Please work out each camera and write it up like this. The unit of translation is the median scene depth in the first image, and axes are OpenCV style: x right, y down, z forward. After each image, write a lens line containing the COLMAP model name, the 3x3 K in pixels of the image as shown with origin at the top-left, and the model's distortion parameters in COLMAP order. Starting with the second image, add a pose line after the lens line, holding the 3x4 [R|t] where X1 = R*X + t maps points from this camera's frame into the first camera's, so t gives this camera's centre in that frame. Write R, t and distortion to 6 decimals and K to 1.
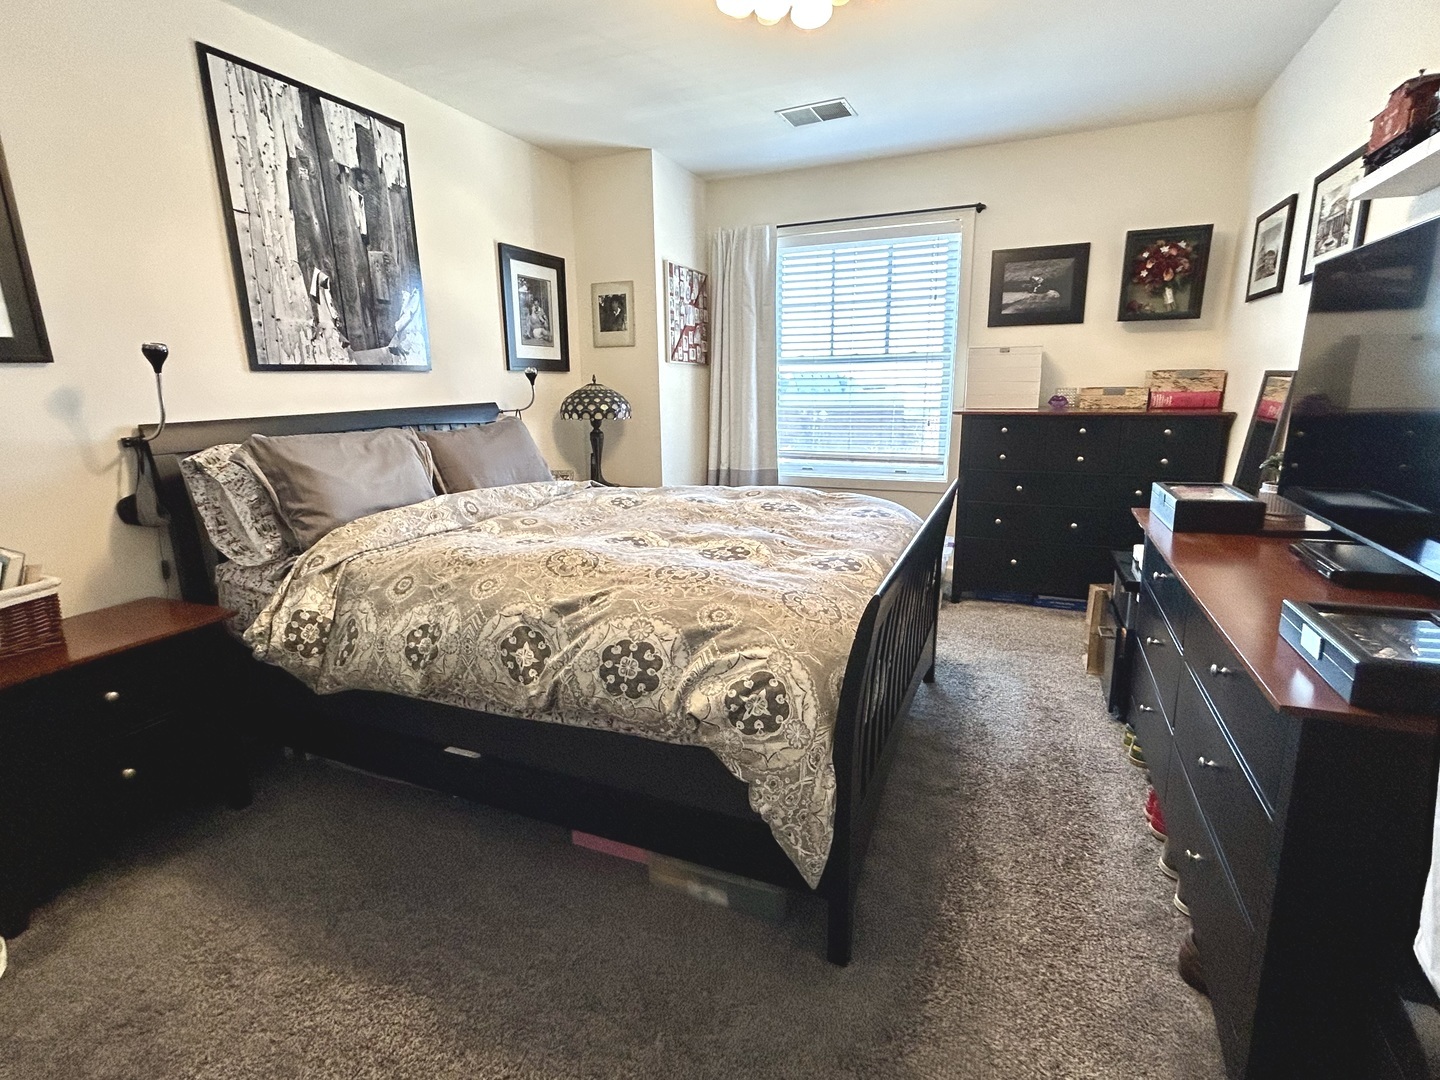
lens RADIAL K [[690.9, 0, 718.1], [0, 690.9, 548.9], [0, 0, 1]] dist [-0.002714, 0.000300]
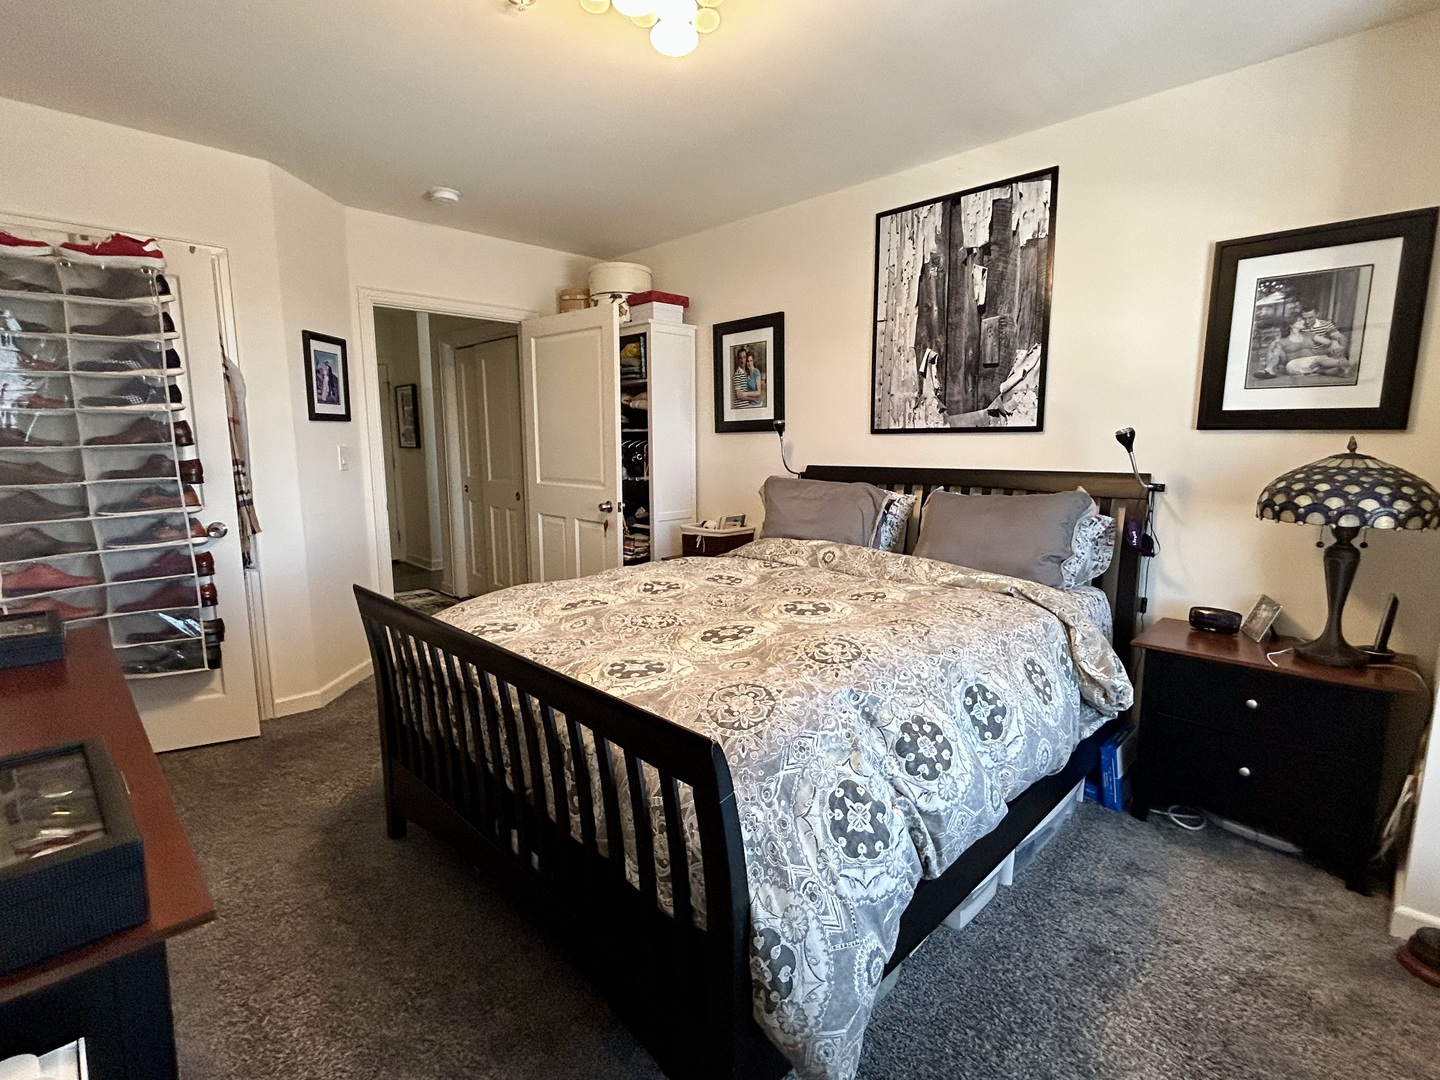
lens RADIAL K [[690.9, 0, 721.0], [0, 690.9, 528.2], [0, 0, 1]] dist [-0.002714, 0.000300]
pose [[-0.375607, 0.135401, -0.916835, 0.645786], [-0.216800, 0.948985, 0.228967, -0.294265], [0.901065, 0.284772, -0.327090, 1.101202]]
